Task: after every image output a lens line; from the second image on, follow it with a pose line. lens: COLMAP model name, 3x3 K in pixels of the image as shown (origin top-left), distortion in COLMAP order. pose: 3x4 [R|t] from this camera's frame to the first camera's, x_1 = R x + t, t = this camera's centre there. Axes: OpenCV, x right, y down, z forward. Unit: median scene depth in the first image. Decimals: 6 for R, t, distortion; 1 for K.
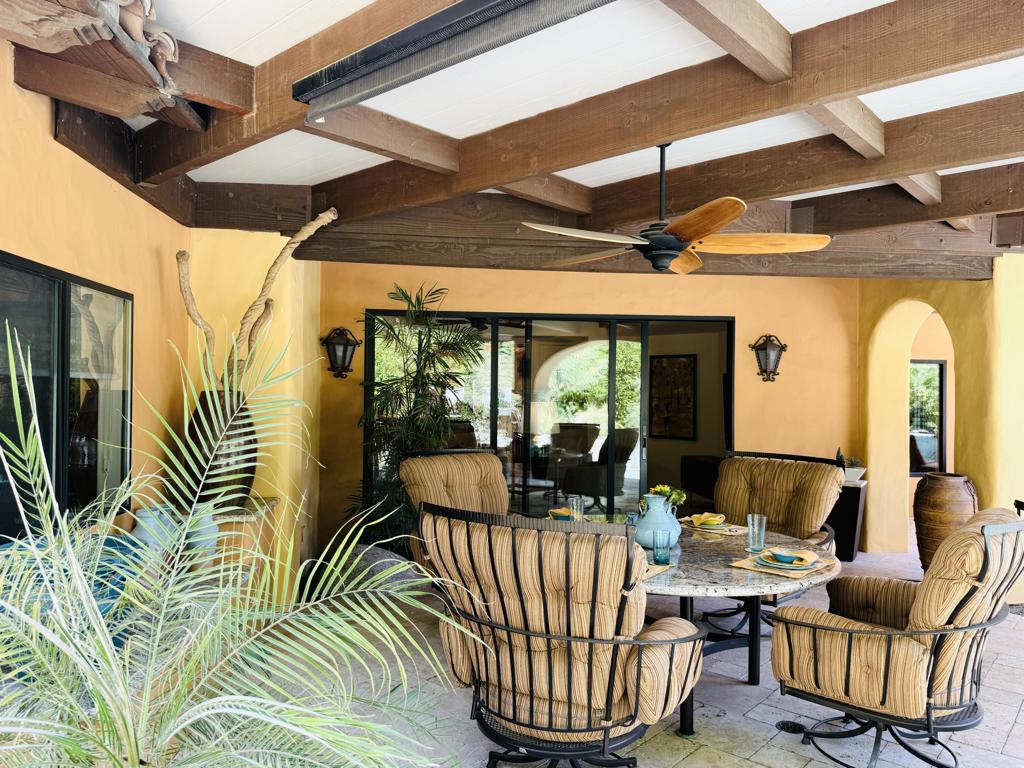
lens RADIAL K [[722.3, 0, 519.0], [0, 722.3, 387.2], [0, 0, 1]] dist [0.058491, -0.079103]
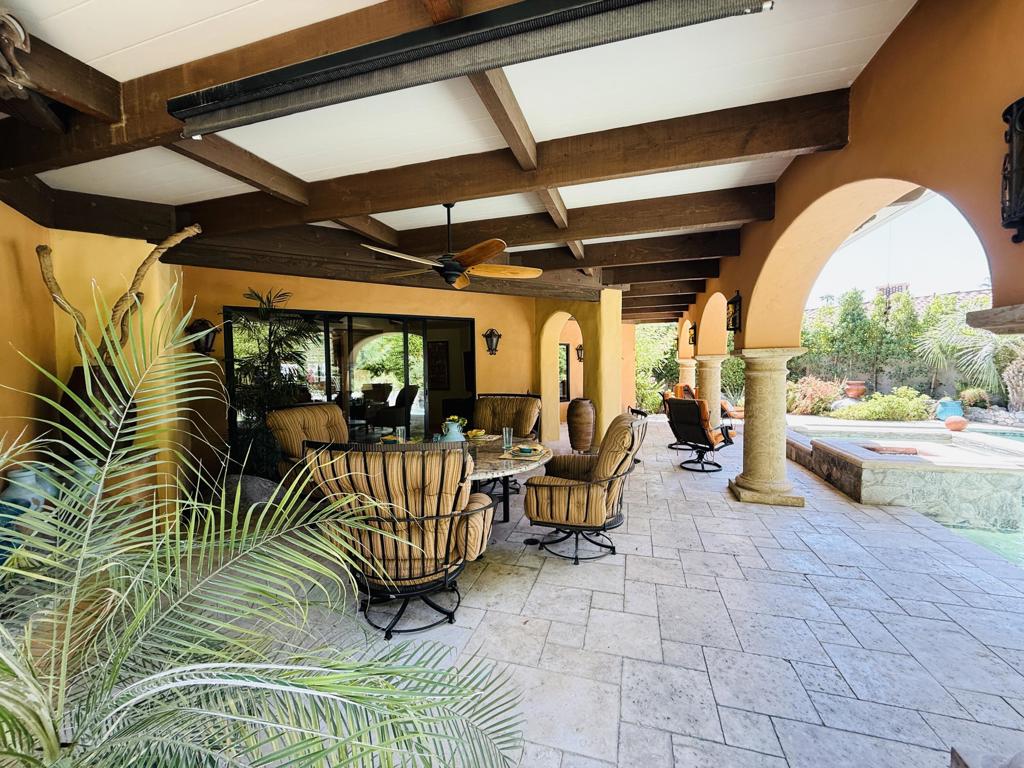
lens RADIAL K [[410.3, 0, 514.1], [0, 410.3, 384.1], [0, 0, 1]] dist [-0.002148, 0.001170]
pose [[0.910581, -0.044822, 0.410894, -0.064667], [0.022382, 0.997991, 0.059264, 0.011719], [-0.412725, -0.044768, 0.909755, 0.100579]]
